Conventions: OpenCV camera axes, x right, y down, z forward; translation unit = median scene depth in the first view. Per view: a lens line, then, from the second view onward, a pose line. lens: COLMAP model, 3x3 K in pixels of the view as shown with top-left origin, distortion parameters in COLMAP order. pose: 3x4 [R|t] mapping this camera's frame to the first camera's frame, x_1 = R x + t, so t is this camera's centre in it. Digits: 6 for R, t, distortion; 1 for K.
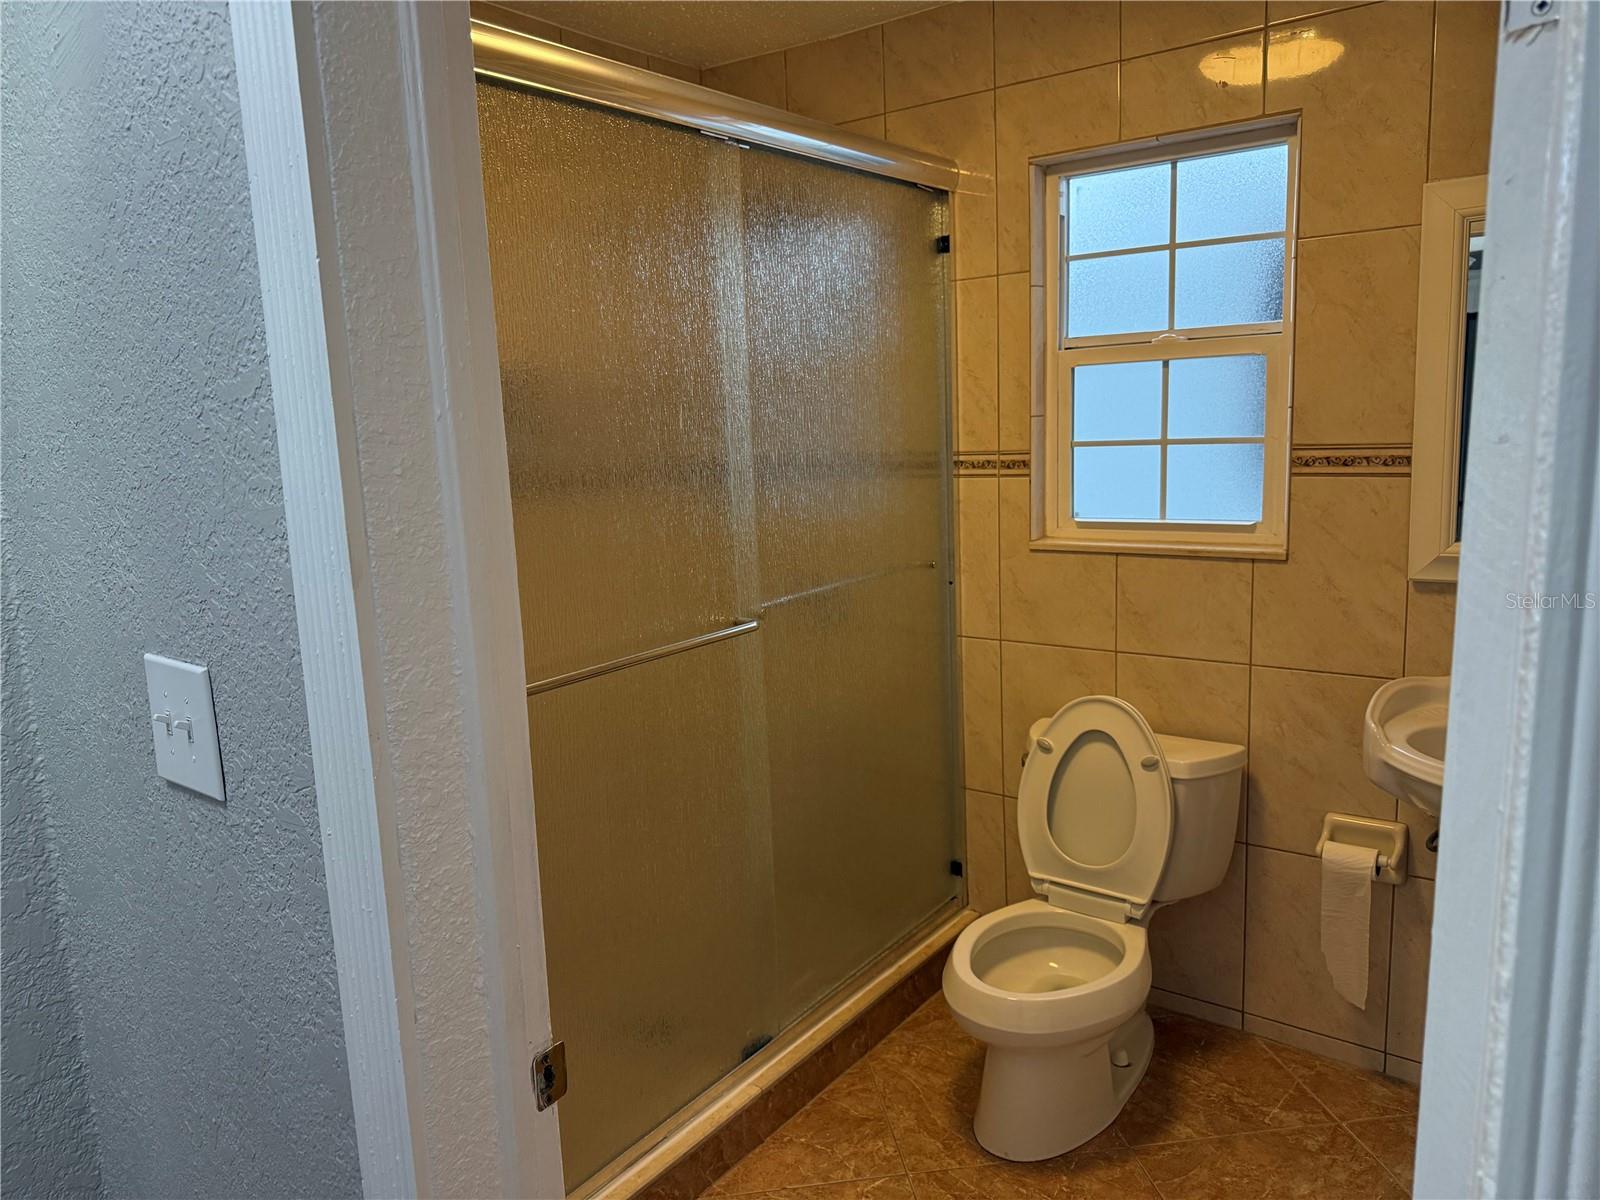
lens RADIAL K [[1137.4, 0, 800.0], [0, 1137.4, 600.0], [0, 0, 1]] dist [0.127566, -0.249984]
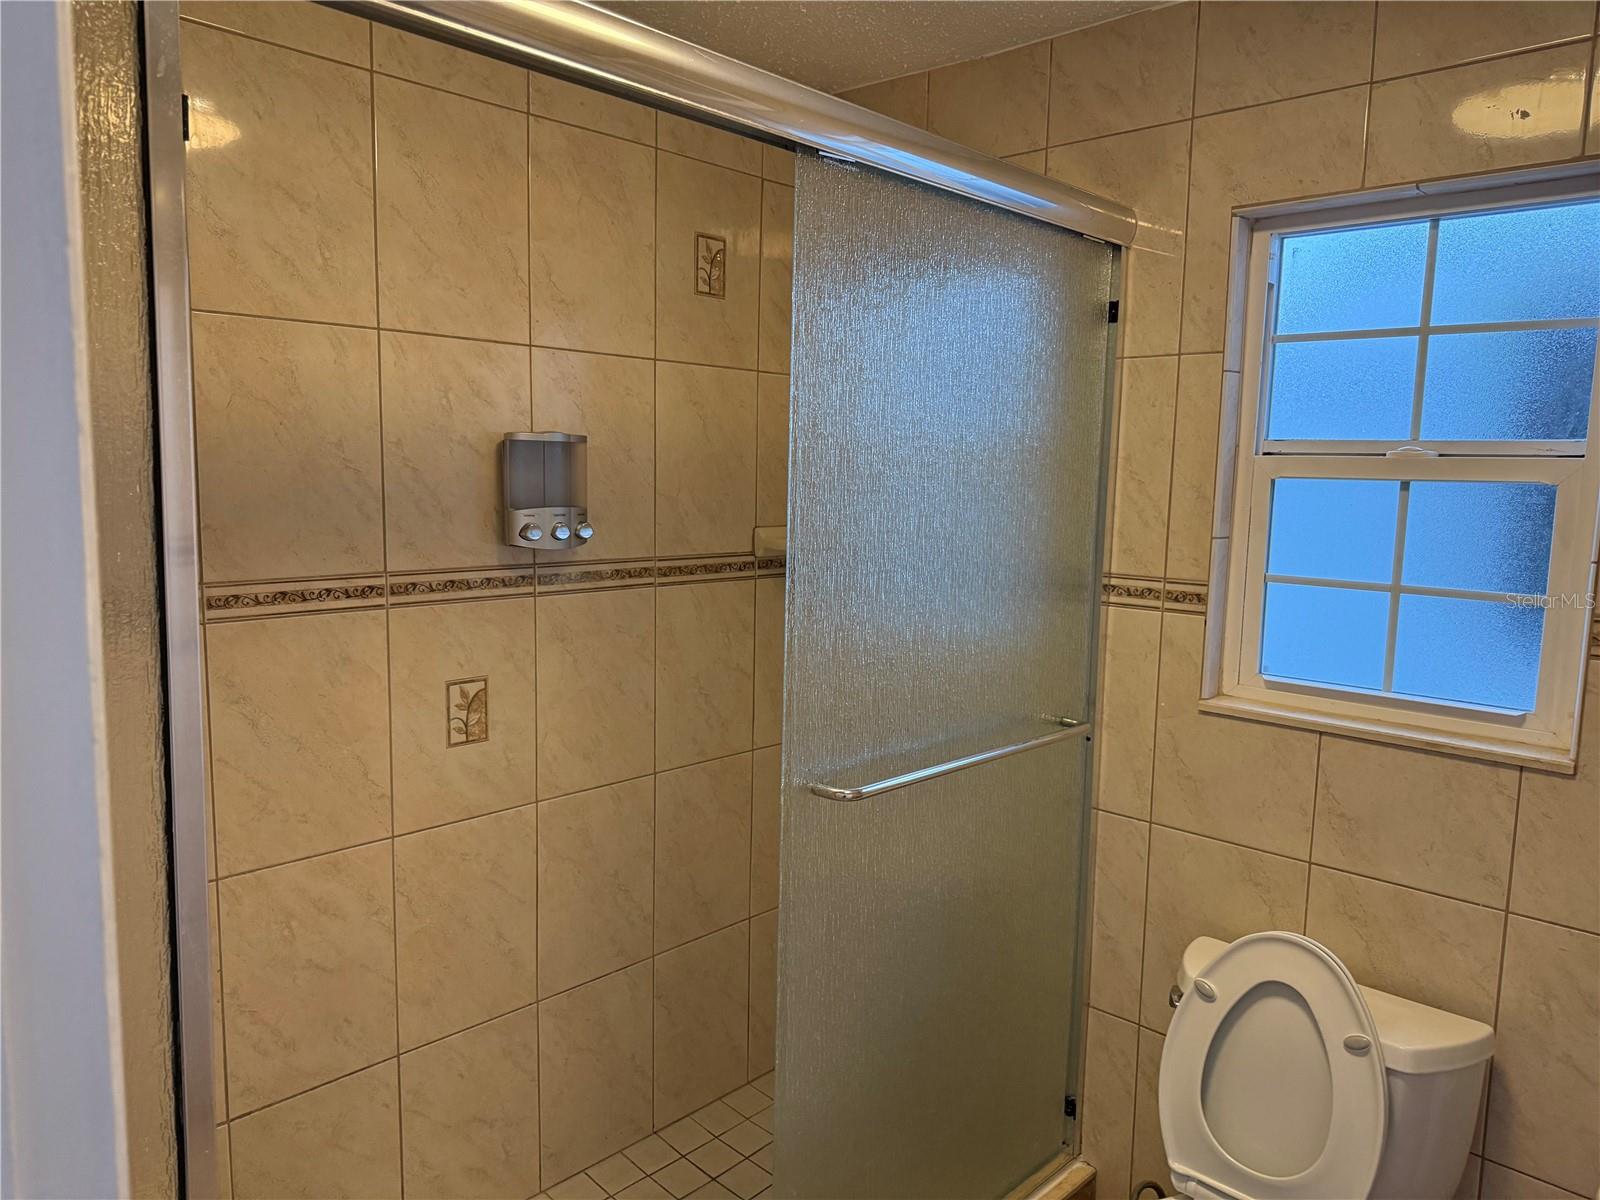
lens RADIAL K [[1126.1, 0, 800.0], [0, 1126.1, 600.0], [0, 0, 1]] dist [0.054283, -0.082283]
pose [[0.990227, 0.078935, -0.114974, 0.019939], [-0.084232, 0.995562, -0.041961, -0.064630], [0.111152, 0.051236, 0.992482, 0.223612]]
